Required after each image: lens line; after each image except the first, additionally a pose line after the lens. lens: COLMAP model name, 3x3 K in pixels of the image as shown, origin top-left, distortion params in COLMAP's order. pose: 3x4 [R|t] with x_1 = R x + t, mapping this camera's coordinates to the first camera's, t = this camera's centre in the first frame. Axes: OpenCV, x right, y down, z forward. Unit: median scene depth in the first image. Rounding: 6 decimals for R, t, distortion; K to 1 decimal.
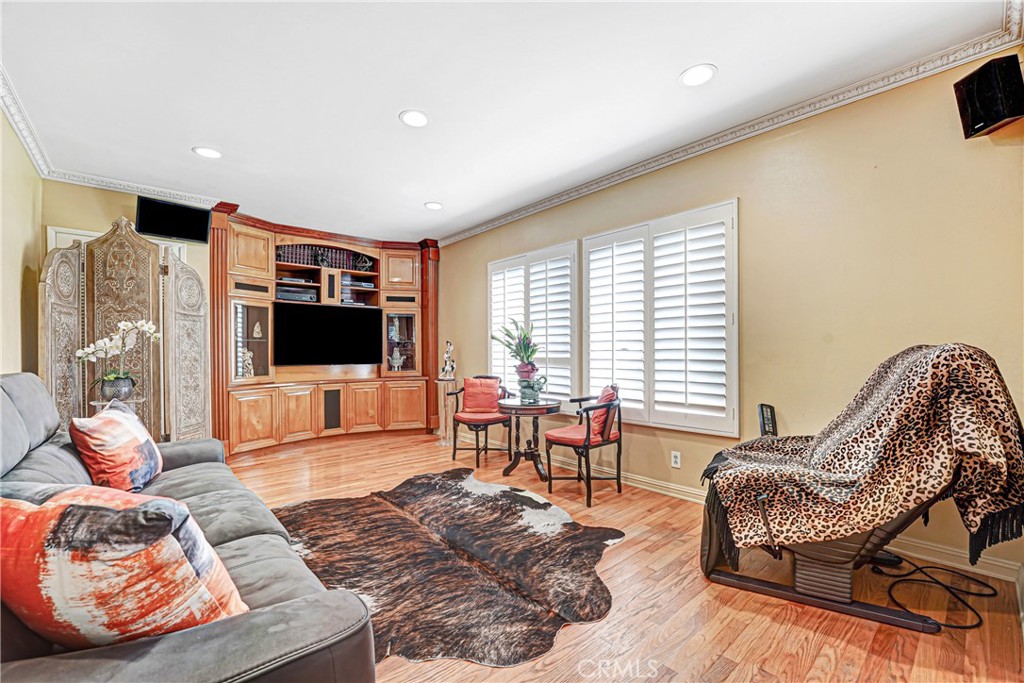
lens RADIAL K [[418.3, 0, 519.2], [0, 418.3, 346.9], [0, 0, 1]] dist [-0.002745, -0.000133]
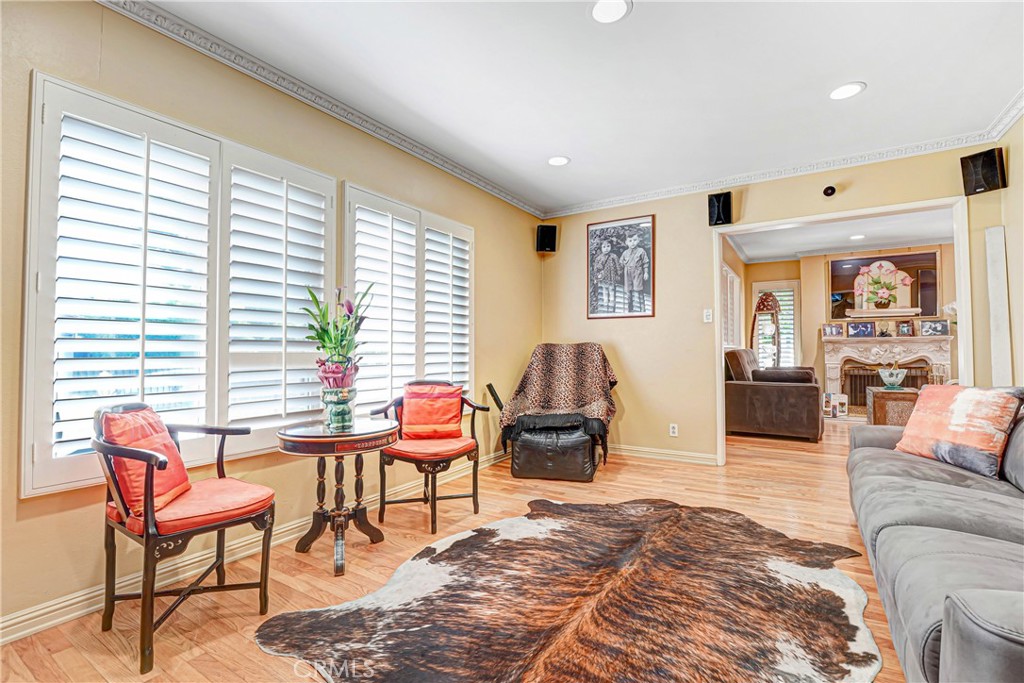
lens RADIAL K [[451.3, 0, 494.4], [0, 451.3, 350.5], [0, 0, 1]] dist [-0.012948, 0.000155]
pose [[-0.233661, 0.016029, 0.972186, -0.921758], [-0.002050, 0.999854, -0.016978, 0.050048], [-0.972316, -0.005960, -0.233594, 1.365563]]
